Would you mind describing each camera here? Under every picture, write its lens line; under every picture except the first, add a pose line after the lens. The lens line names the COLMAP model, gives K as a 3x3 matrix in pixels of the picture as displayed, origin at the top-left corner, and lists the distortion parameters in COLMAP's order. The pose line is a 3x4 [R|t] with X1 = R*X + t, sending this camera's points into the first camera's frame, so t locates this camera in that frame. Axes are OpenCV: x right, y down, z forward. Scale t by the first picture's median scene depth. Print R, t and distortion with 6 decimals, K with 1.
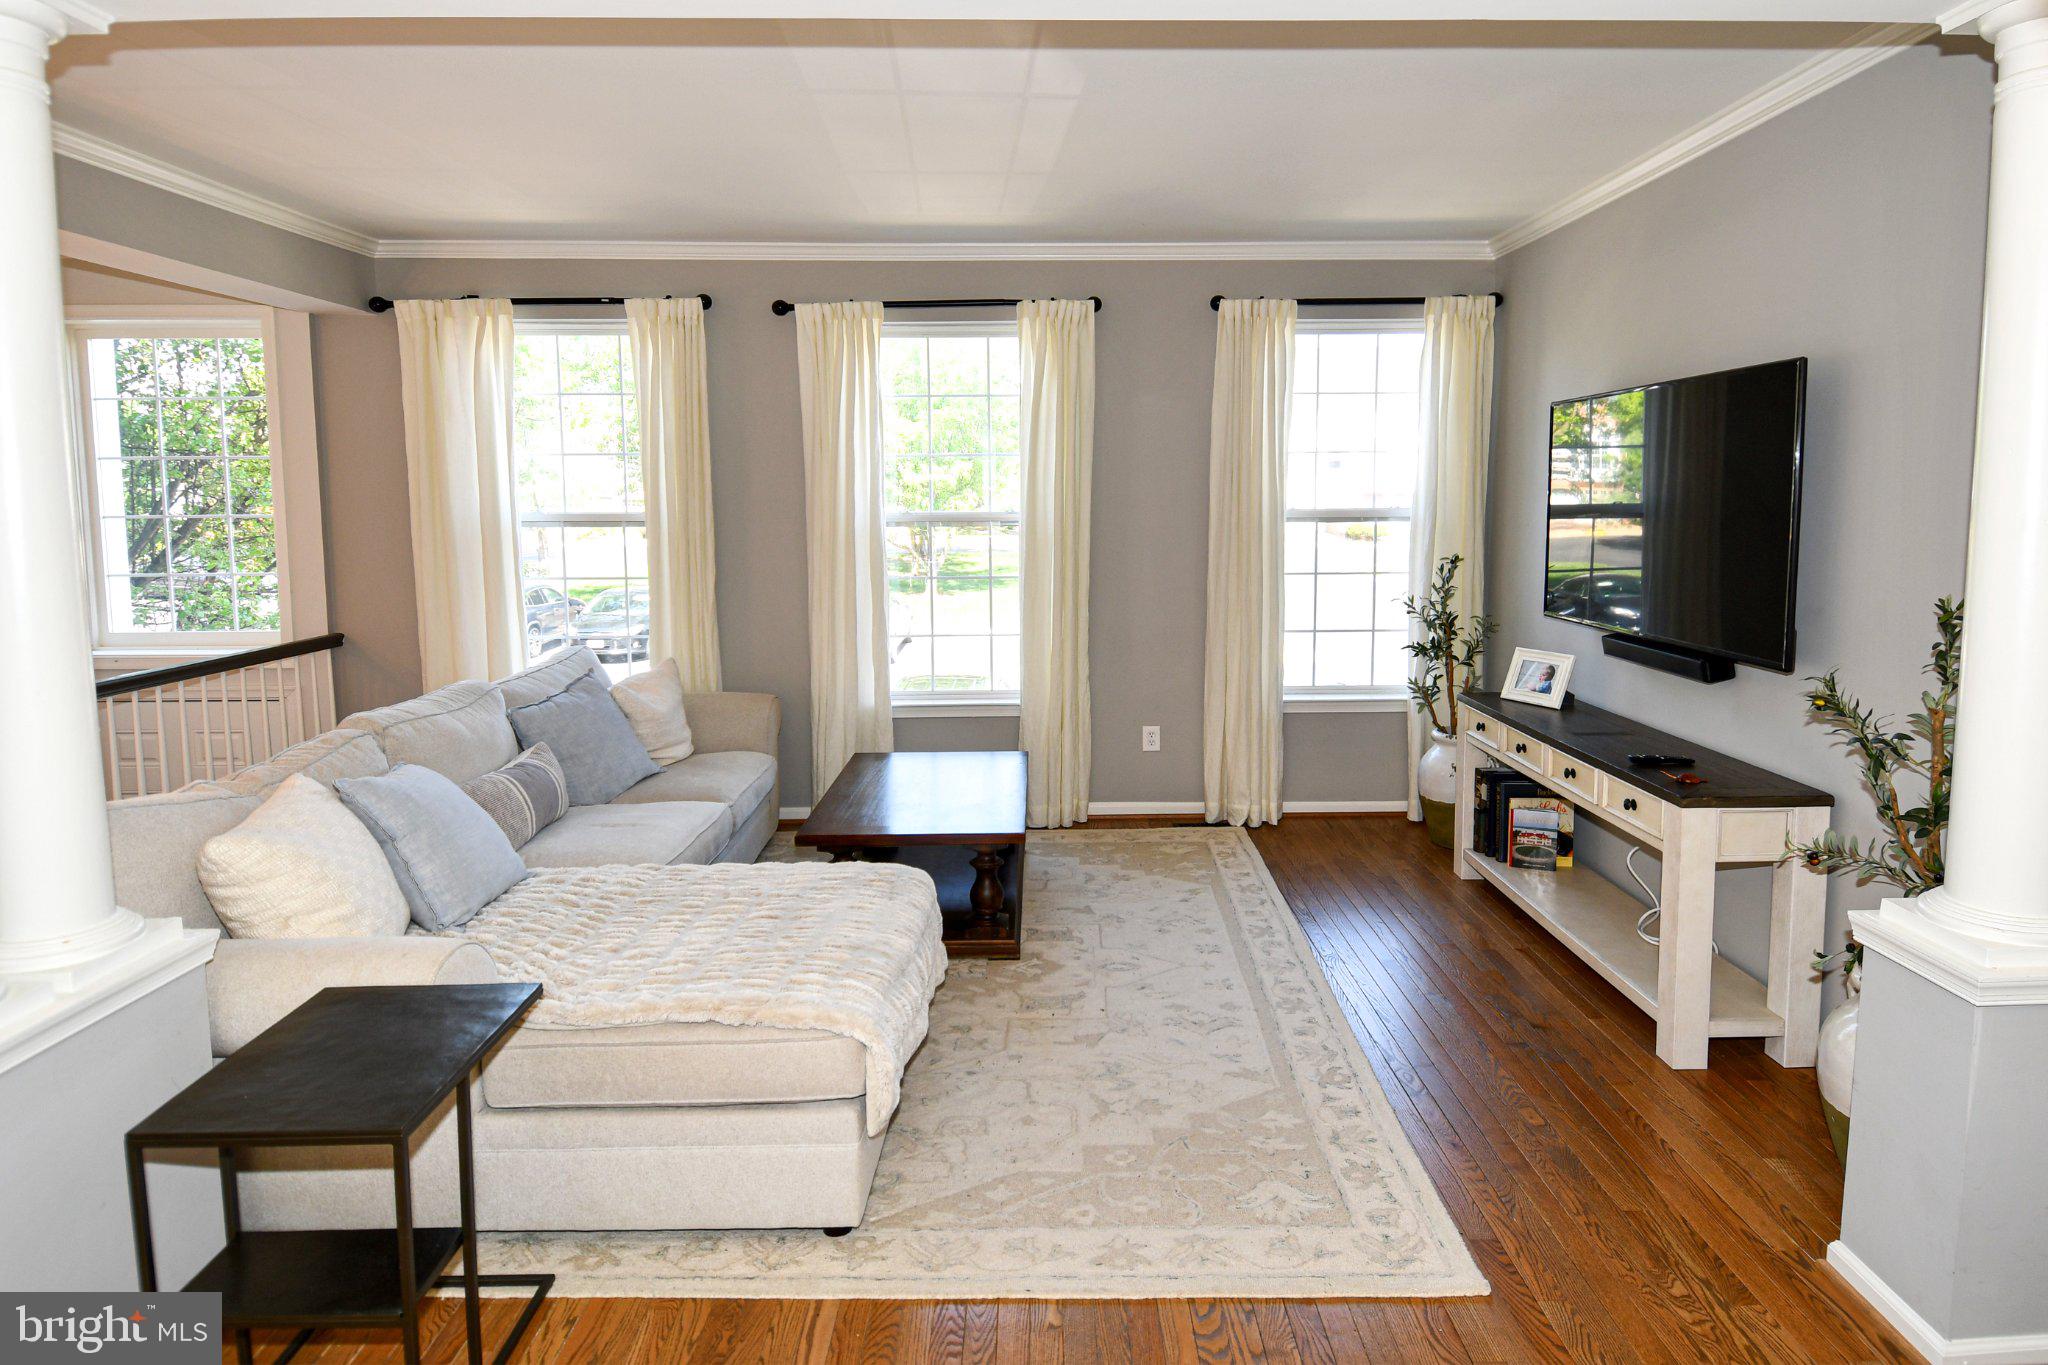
lens RADIAL K [[1139.7, 0, 1022.6], [0, 1139.7, 576.9], [0, 0, 1]] dist [0.018102, -0.001155]
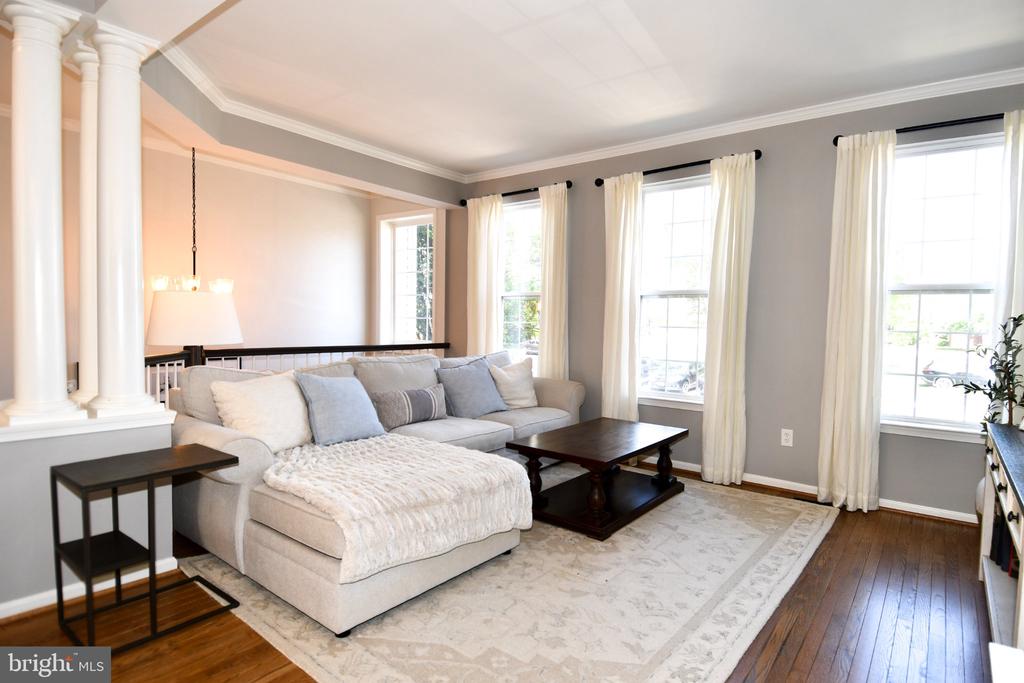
lens RADIAL K [[551.6, 0, 512.6], [0, 551.6, 324.5], [0, 0, 1]] dist [0.066930, -0.072584]
pose [[0.818016, 0.051147, -0.572917, 0.256966], [-0.080357, 0.996433, -0.025779, 0.045289], [0.569555, 0.067125, 0.819208, 0.199264]]
